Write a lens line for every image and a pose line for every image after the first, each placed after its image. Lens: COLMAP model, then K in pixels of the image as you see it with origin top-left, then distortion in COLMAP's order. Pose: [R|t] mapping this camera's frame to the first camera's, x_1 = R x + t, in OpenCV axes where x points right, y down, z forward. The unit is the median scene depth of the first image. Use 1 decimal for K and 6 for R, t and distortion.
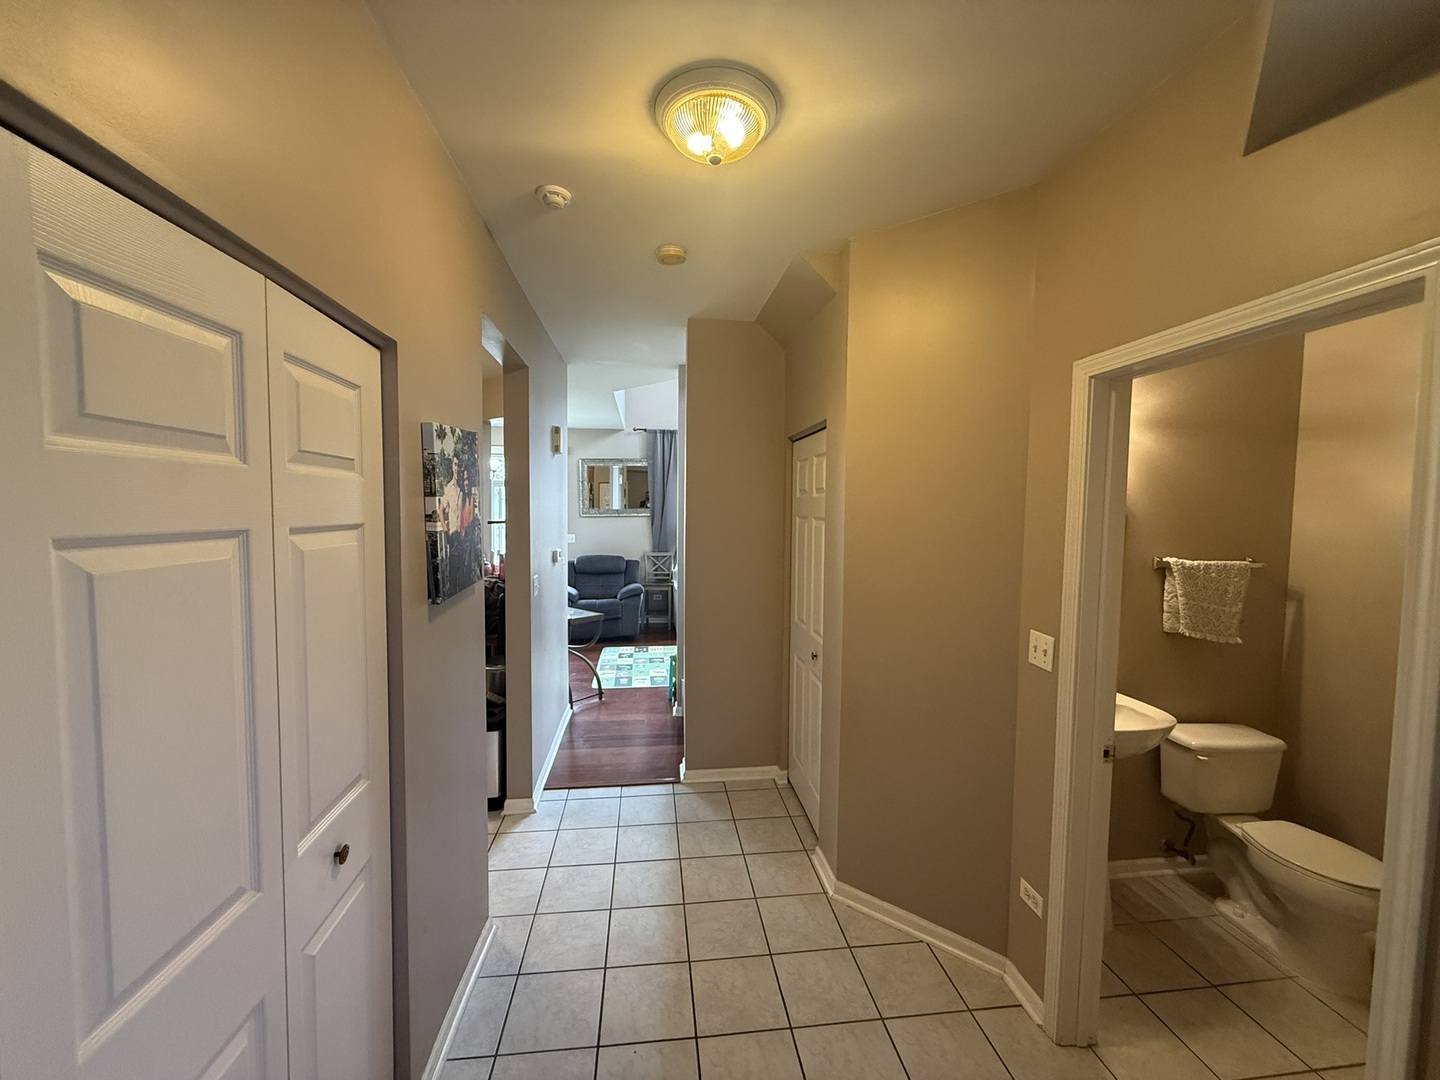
lens RADIAL K [[572.4, 0, 714.9], [0, 572.4, 543.1], [0, 0, 1]] dist [-0.000753, -0.000165]
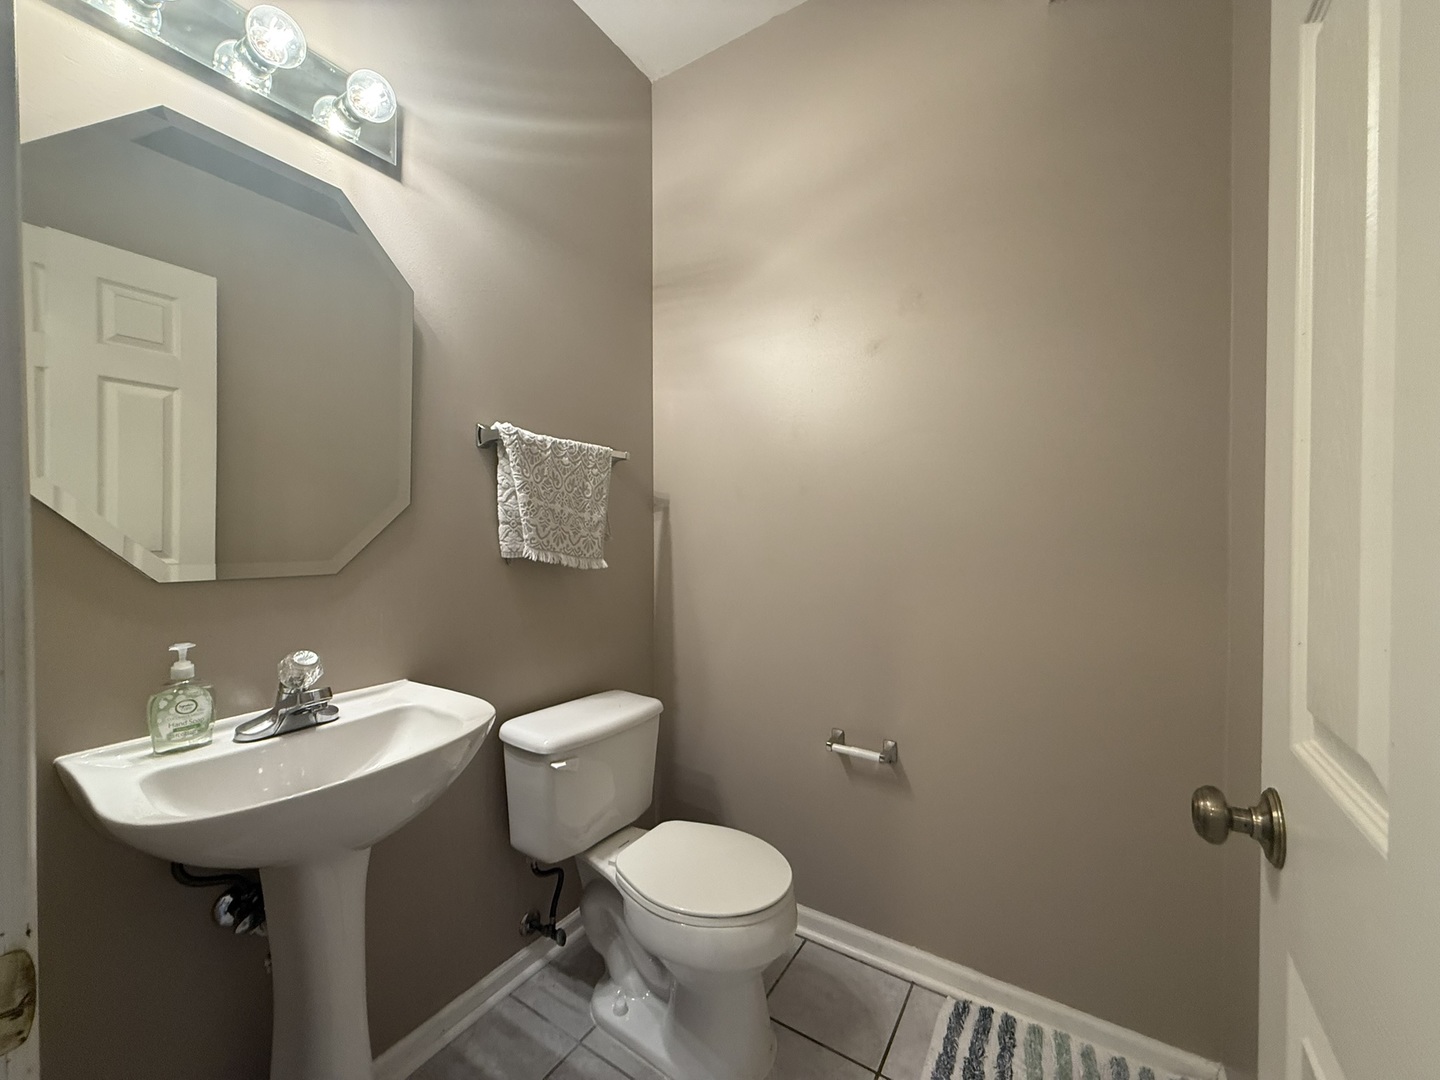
lens RADIAL K [[572.4, 0, 716.0], [0, 572.4, 536.5], [0, 0, 1]] dist [-0.000753, -0.000165]
pose [[0.635293, -0.015640, 0.772113, 0.490114], [0.054638, 0.998200, -0.024736, 0.162665], [-0.770336, 0.057901, 0.635004, 0.479620]]
